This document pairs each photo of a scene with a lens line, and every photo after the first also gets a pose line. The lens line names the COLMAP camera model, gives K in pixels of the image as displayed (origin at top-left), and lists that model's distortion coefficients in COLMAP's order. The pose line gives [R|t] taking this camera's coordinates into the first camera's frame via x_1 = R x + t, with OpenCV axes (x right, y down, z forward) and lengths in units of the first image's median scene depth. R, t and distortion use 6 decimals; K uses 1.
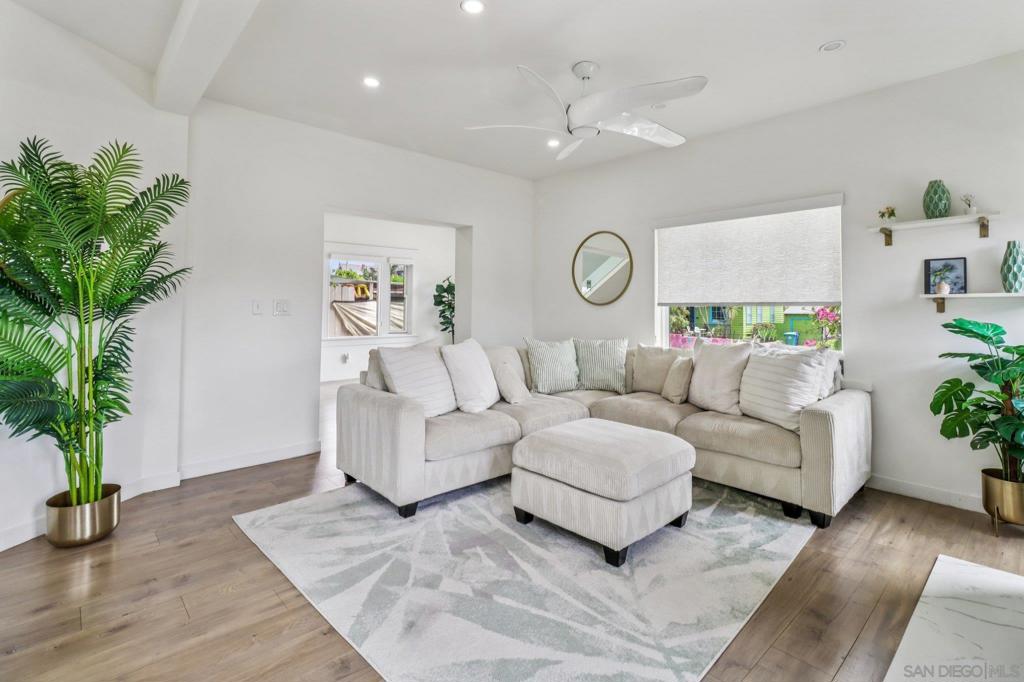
lens RADIAL K [[482.3, 0, 507.7], [0, 482.3, 293.1], [0, 0, 1]] dist [-0.000182, -0.000250]
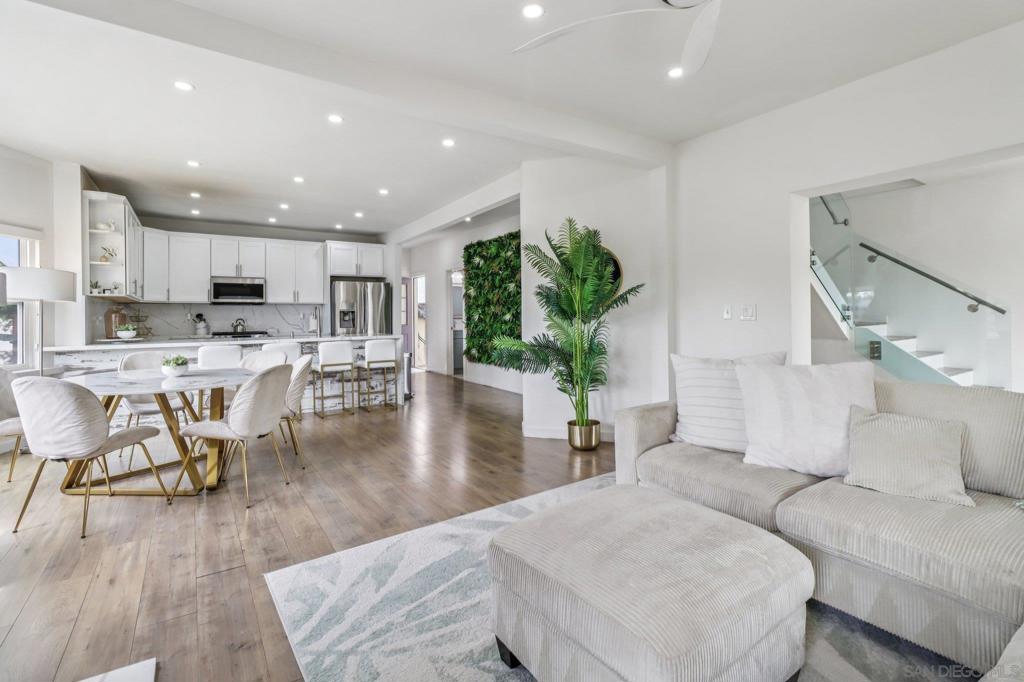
lens RADIAL K [[473.1, 0, 513.3], [0, 473.1, 319.9], [0, 0, 1]] dist [0.003565, 0.000064]
pose [[-0.124316, 0.012079, -0.992169, 0.683679], [0.035137, 0.999352, 0.007764, 0.029969], [0.991620, -0.033896, -0.124660, 0.815573]]
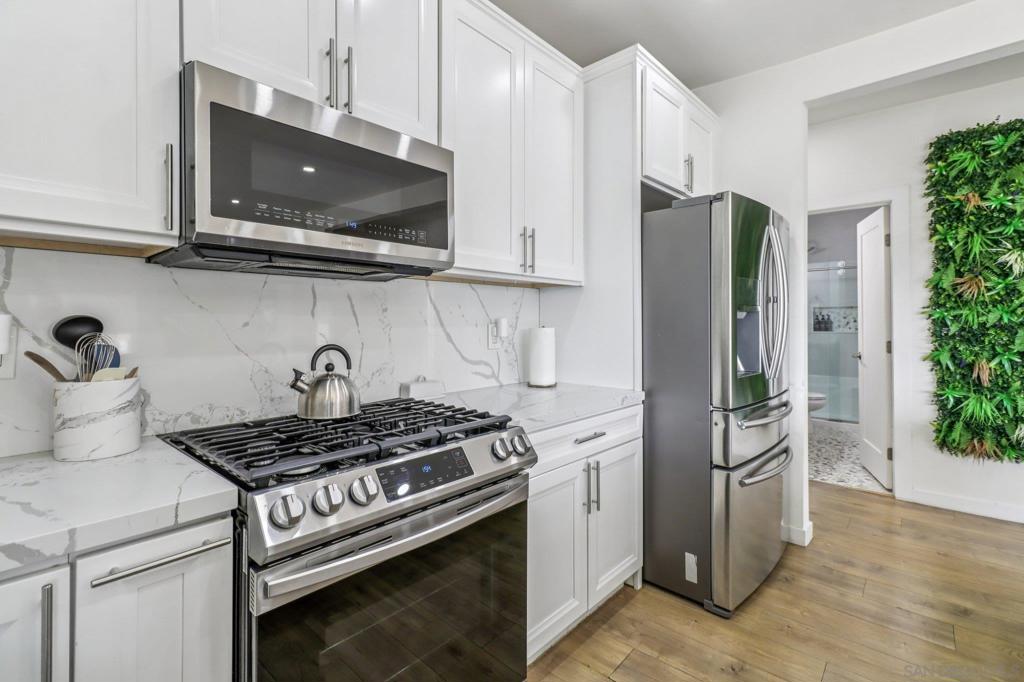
lens RADIAL K [[468.6, 0, 518.3], [0, 468.6, 321.8], [0, 0, 1]] dist [0.000728, 0.000170]
pose [[0.121755, -0.005046, -0.992547, -1.255658], [0.033032, 0.999454, -0.001029, -0.028196], [0.992010, -0.032661, 0.121855, -0.907908]]
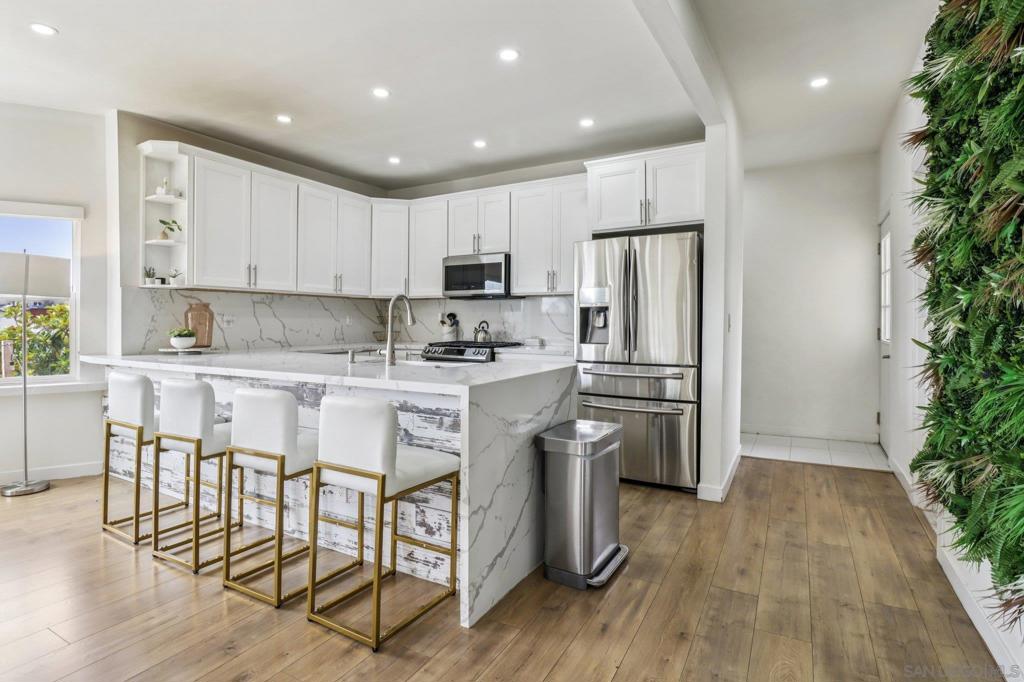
lens RADIAL K [[521.0, 0, 514.9], [0, 521.0, 316.4], [0, 0, 1]] dist [0.002401, 0.000353]
pose [[-0.946322, -0.001856, -0.323221, -1.287212], [0.009002, 0.999444, -0.032097, 0.031765], [0.323101, -0.033284, -0.945779, 0.713047]]
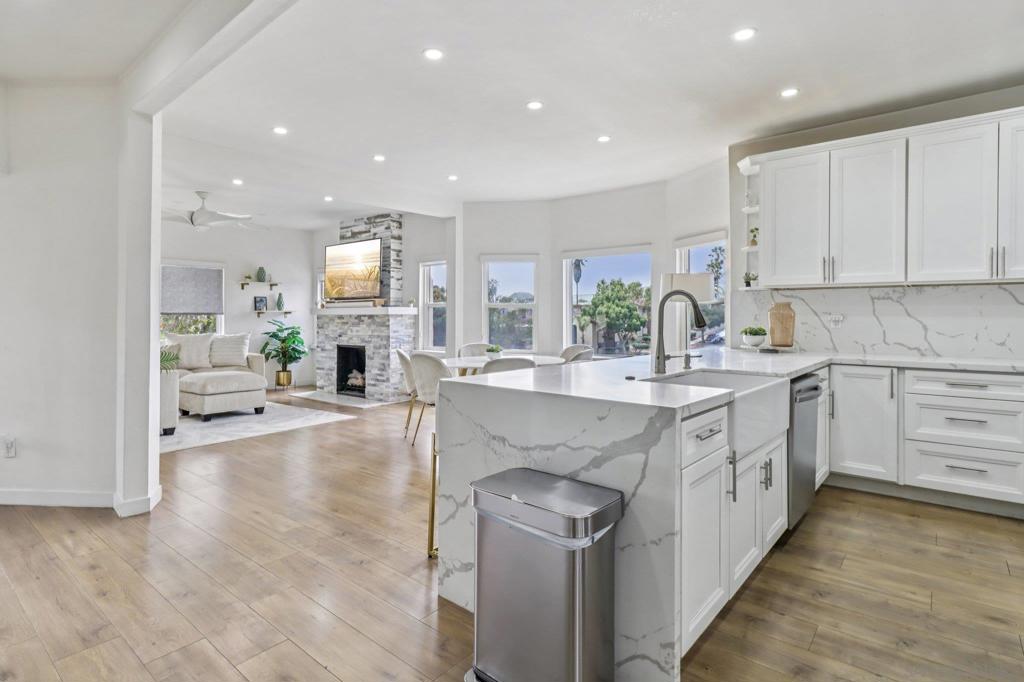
lens RADIAL K [[521.0, 0, 514.9], [0, 521.0, 316.4], [0, 0, 1]] dist [0.002401, 0.000353]
pose [[-0.143105, -0.000493, 0.989707, -2.253567], [-0.027952, 0.999603, -0.003544, 0.006138], [-0.989313, -0.028172, -0.143062, 0.029734]]
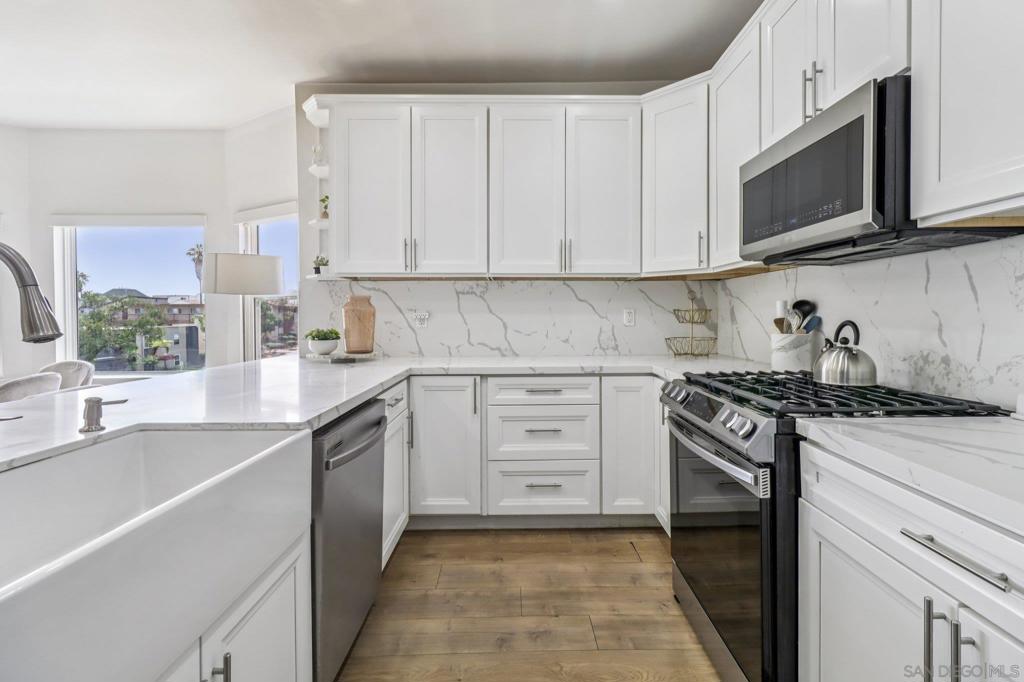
lens RADIAL K [[473.1, 0, 513.3], [0, 473.1, 319.9], [0, 0, 1]] dist [0.003565, 0.000064]
pose [[-0.743535, -0.003387, 0.668689, -1.852905], [-0.013377, 0.999862, -0.009810, -0.001590], [-0.668563, -0.016239, -0.743478, -0.373903]]
